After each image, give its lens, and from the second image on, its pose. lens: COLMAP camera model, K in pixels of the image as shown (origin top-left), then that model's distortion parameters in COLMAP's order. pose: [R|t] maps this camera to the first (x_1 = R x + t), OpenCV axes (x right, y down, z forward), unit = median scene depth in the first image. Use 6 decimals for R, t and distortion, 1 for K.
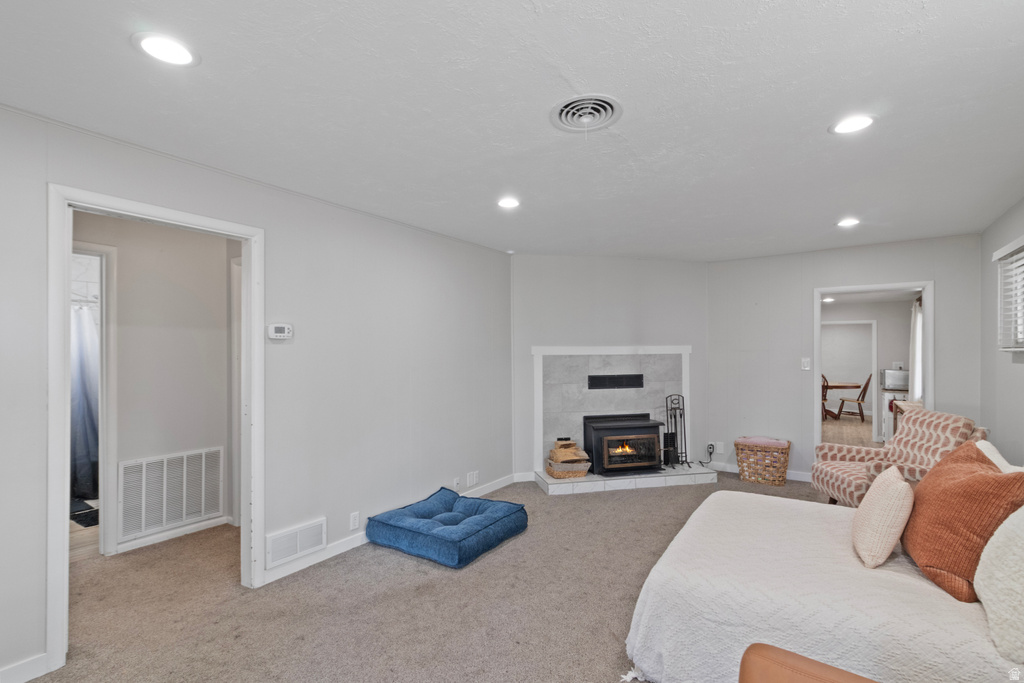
lens RADIAL K [[473.8, 0, 512.6], [0, 473.8, 355.1], [0, 0, 1]] dist [0.002471, -0.001233]
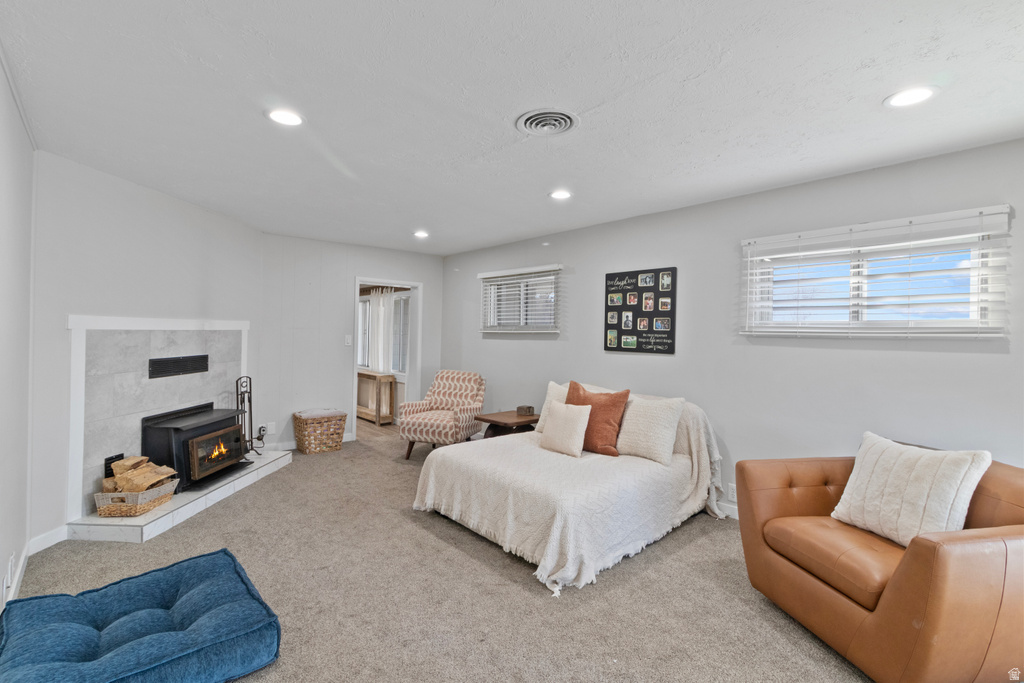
lens RADIAL K [[473.8, 0, 506.9], [0, 473.8, 332.2], [0, 0, 1]] dist [0.002471, -0.001233]
pose [[0.268180, 0.007959, 0.963336, -0.380882], [-0.012781, 0.999907, -0.004703, -0.000858], [-0.963284, -0.011051, 0.268257, 0.301387]]
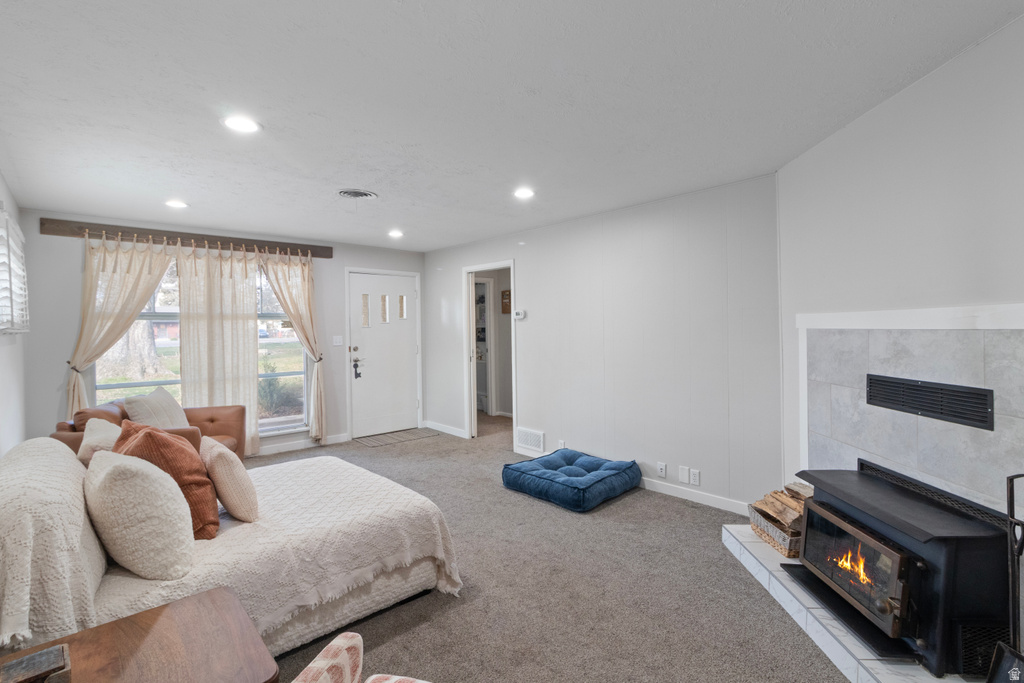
lens RADIAL K [[473.8, 0, 516.9], [0, 473.8, 338.6], [0, 0, 1]] dist [0.002471, -0.001233]
pose [[-0.236994, 0.031392, -0.971004, 0.692051], [0.014103, 0.999484, 0.028870, -0.009631], [0.971409, -0.006852, -0.237314, 0.785619]]
